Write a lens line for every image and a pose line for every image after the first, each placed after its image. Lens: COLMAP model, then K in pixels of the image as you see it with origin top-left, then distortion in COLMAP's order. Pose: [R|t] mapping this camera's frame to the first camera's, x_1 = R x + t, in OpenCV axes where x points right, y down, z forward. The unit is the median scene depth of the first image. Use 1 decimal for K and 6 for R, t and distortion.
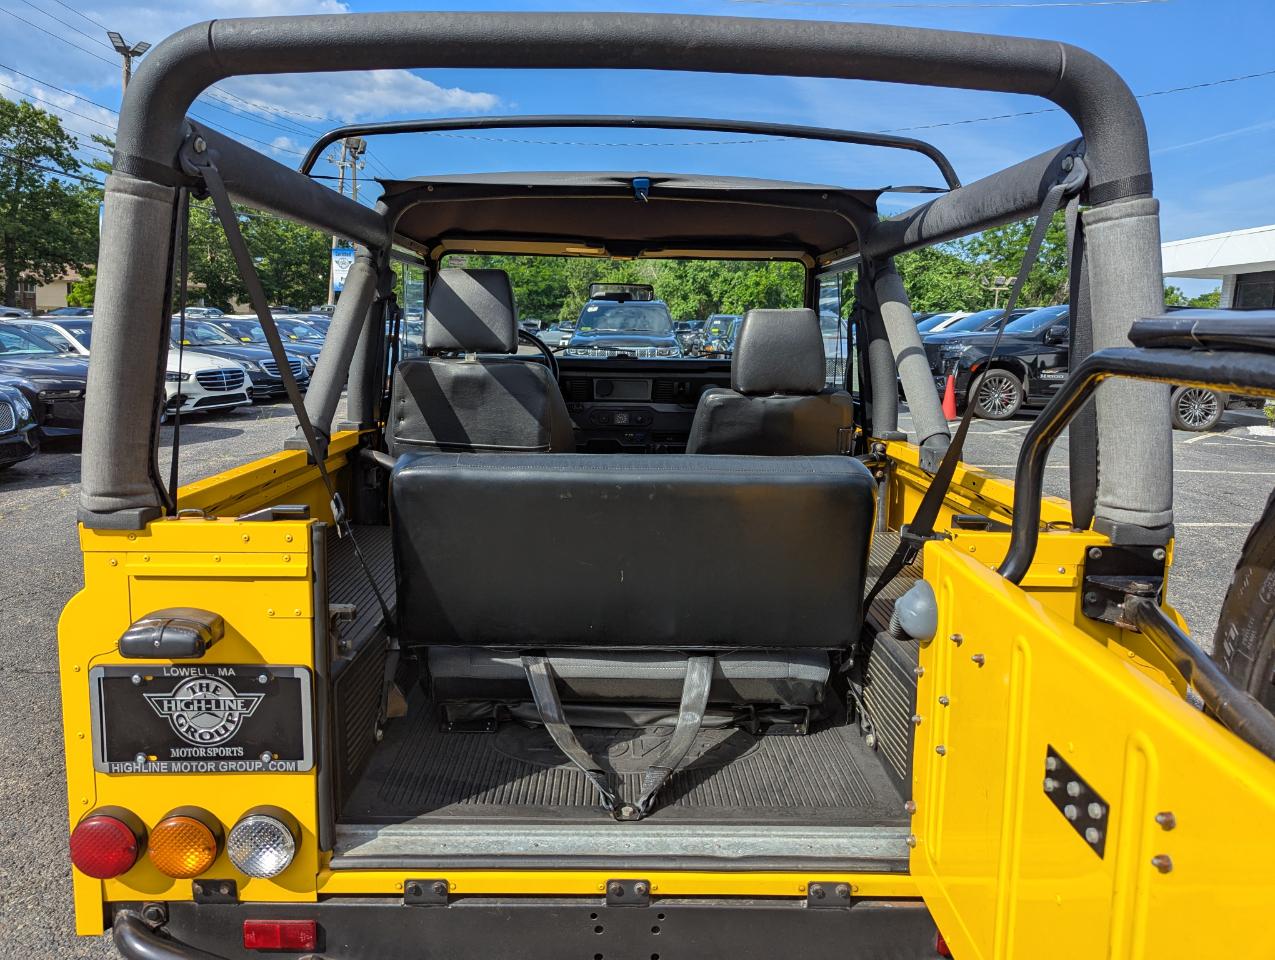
lens RADIAL K [[907.8, 0, 648.6], [0, 907.8, 453.8], [0, 0, 1]] dist [0.028945, -0.003541]
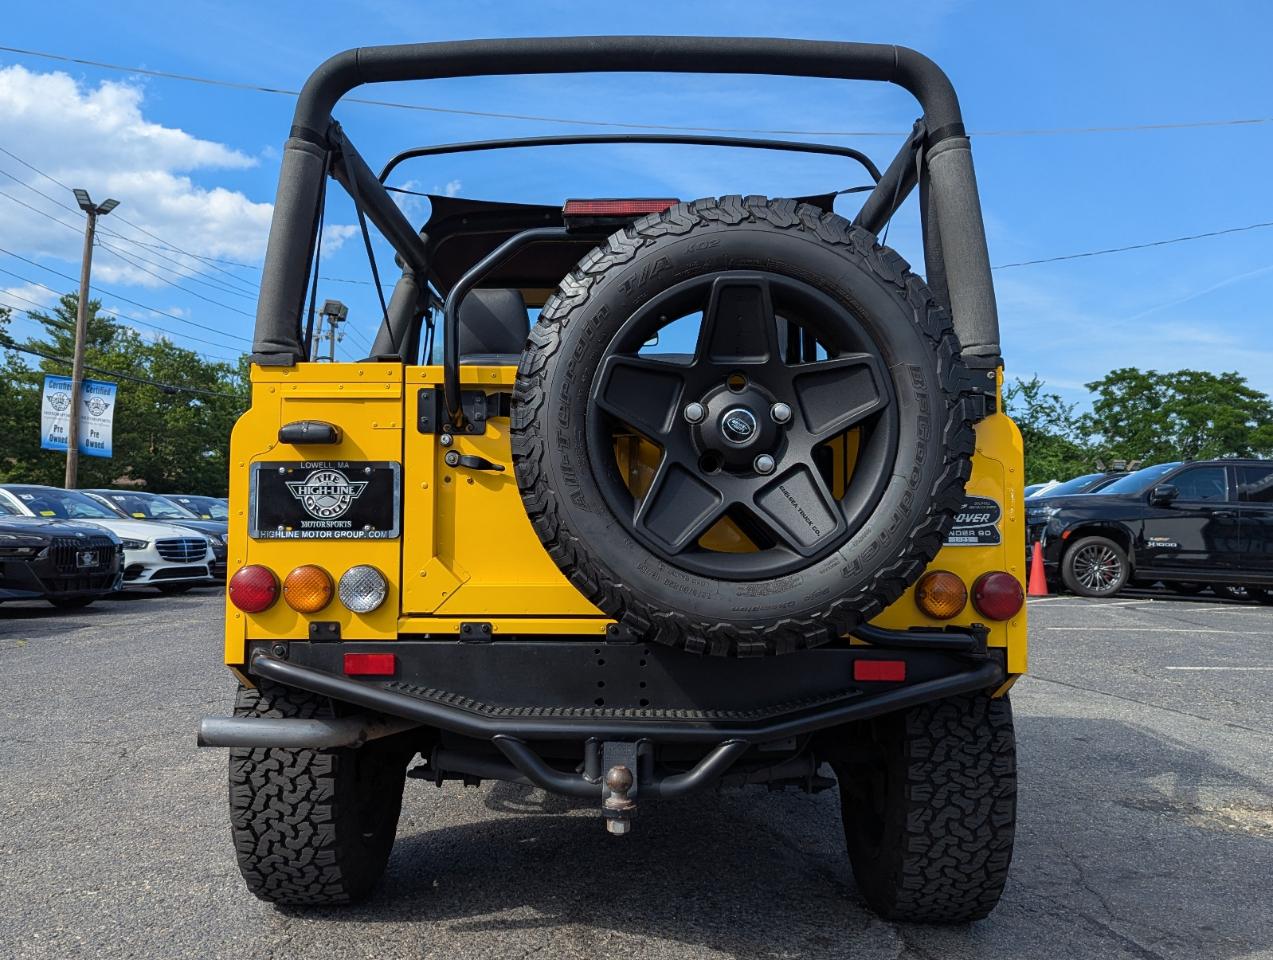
lens RADIAL K [[1145.6, 0, 636.5], [0, 1145.6, 480.0], [0, 0, 1]] dist [0.067925, -0.056433]
pose [[0.999185, -0.012943, -0.038231, 0.067690], [0.005676, 0.982833, -0.184408, 0.567557], [0.039961, 0.184041, 0.982106, -0.724501]]
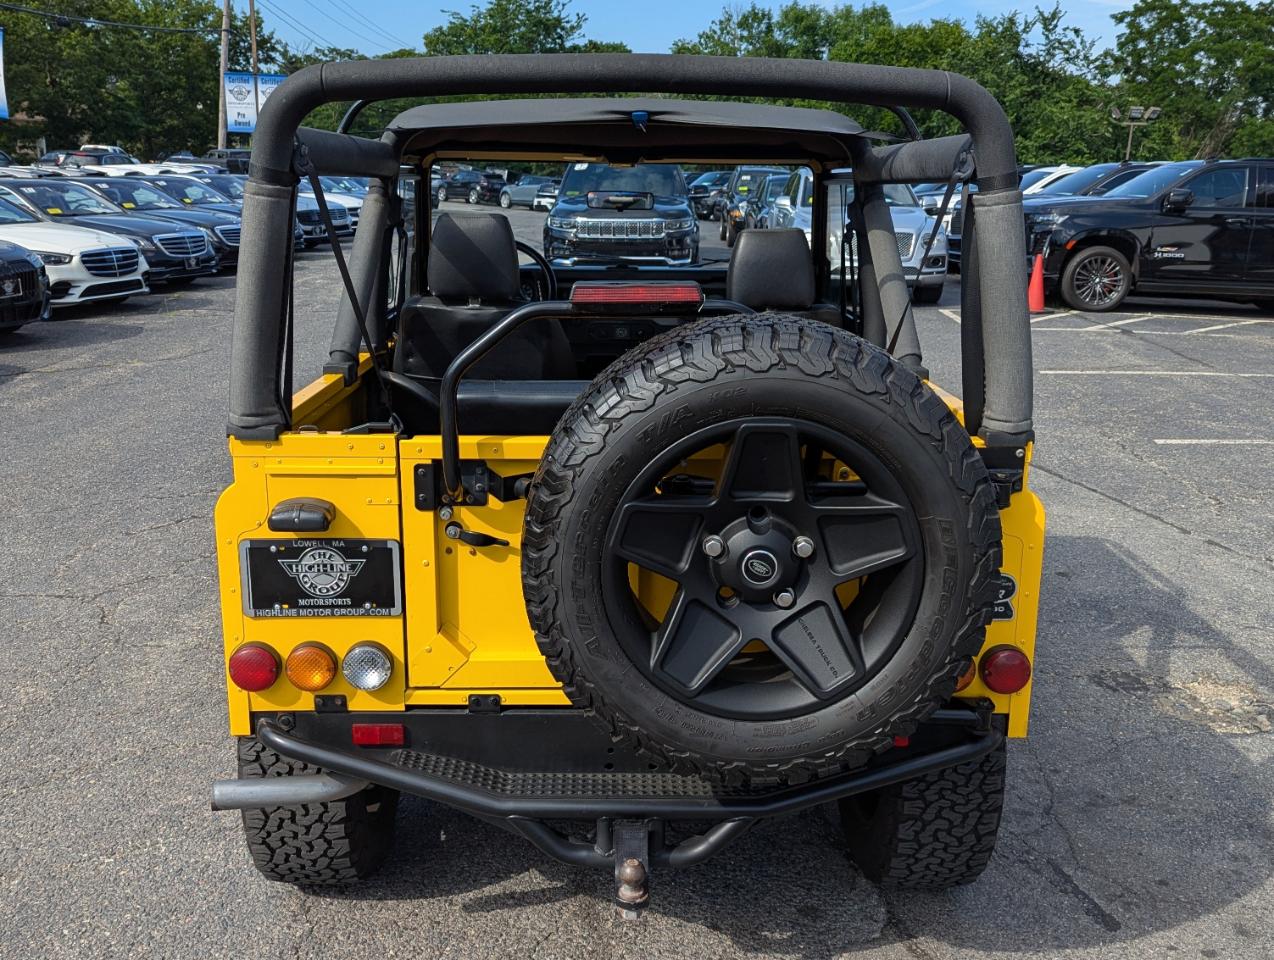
lens RADIAL K [[1217.2, 0, 663.4], [0, 1217.2, 493.4], [0, 0, 1]] dist [0.052867, -0.025520]
pose [[0.999978, -0.001800, 0.006346, 0.014201], [0.001058, 0.993358, 0.115059, -0.044747], [-0.006511, -0.115050, 0.993338, -0.773340]]
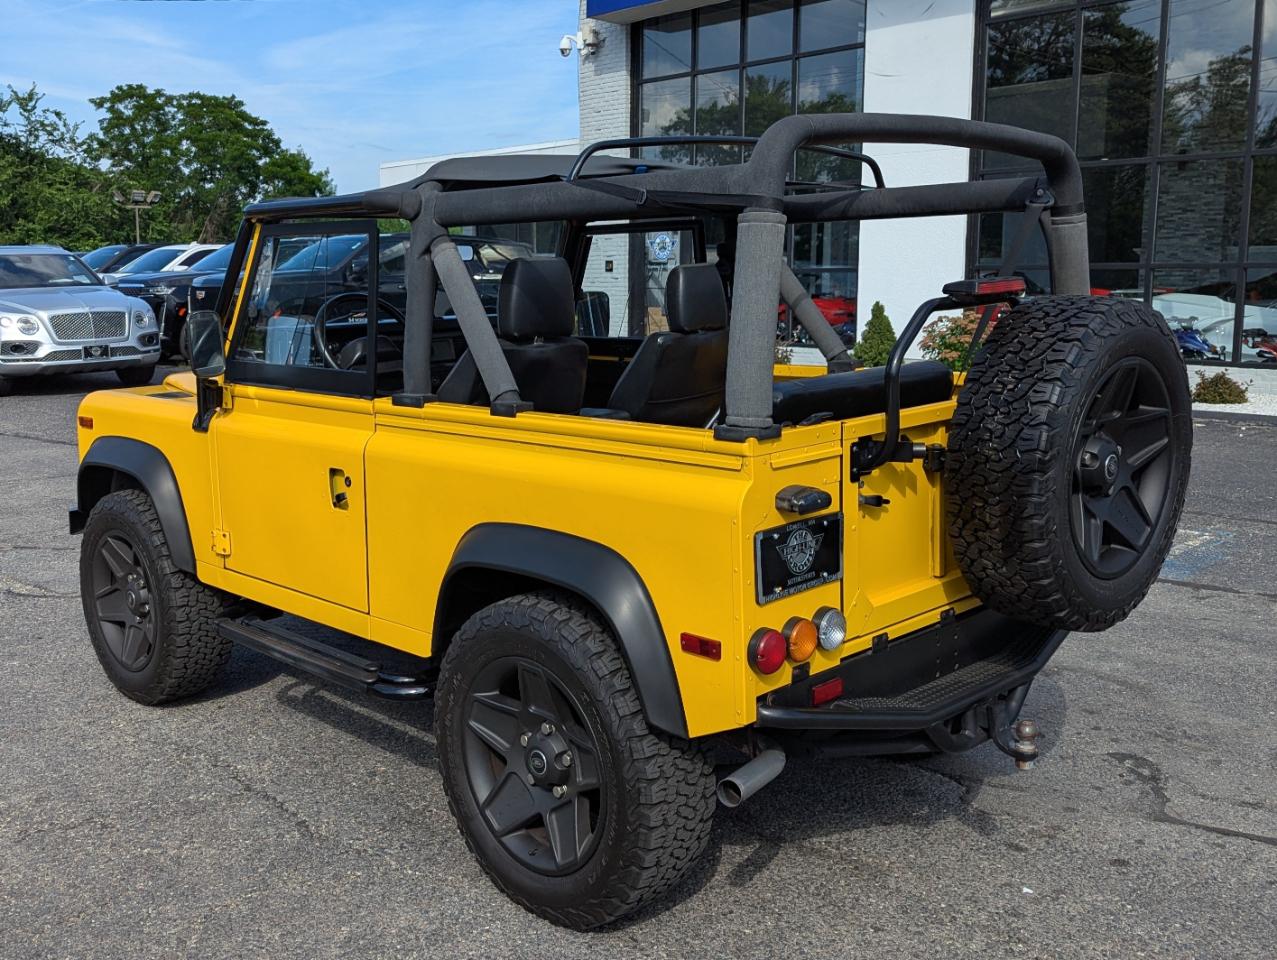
lens RADIAL K [[1257.7, 0, 628.0], [0, 1257.7, 434.4], [0, 0, 1]] dist [0.057547, -0.021869]
pose [[0.735275, -0.126356, 0.665887, -1.998144], [0.126449, 0.990792, 0.048384, -0.052261], [-0.665869, 0.048625, 0.744482, -0.382983]]
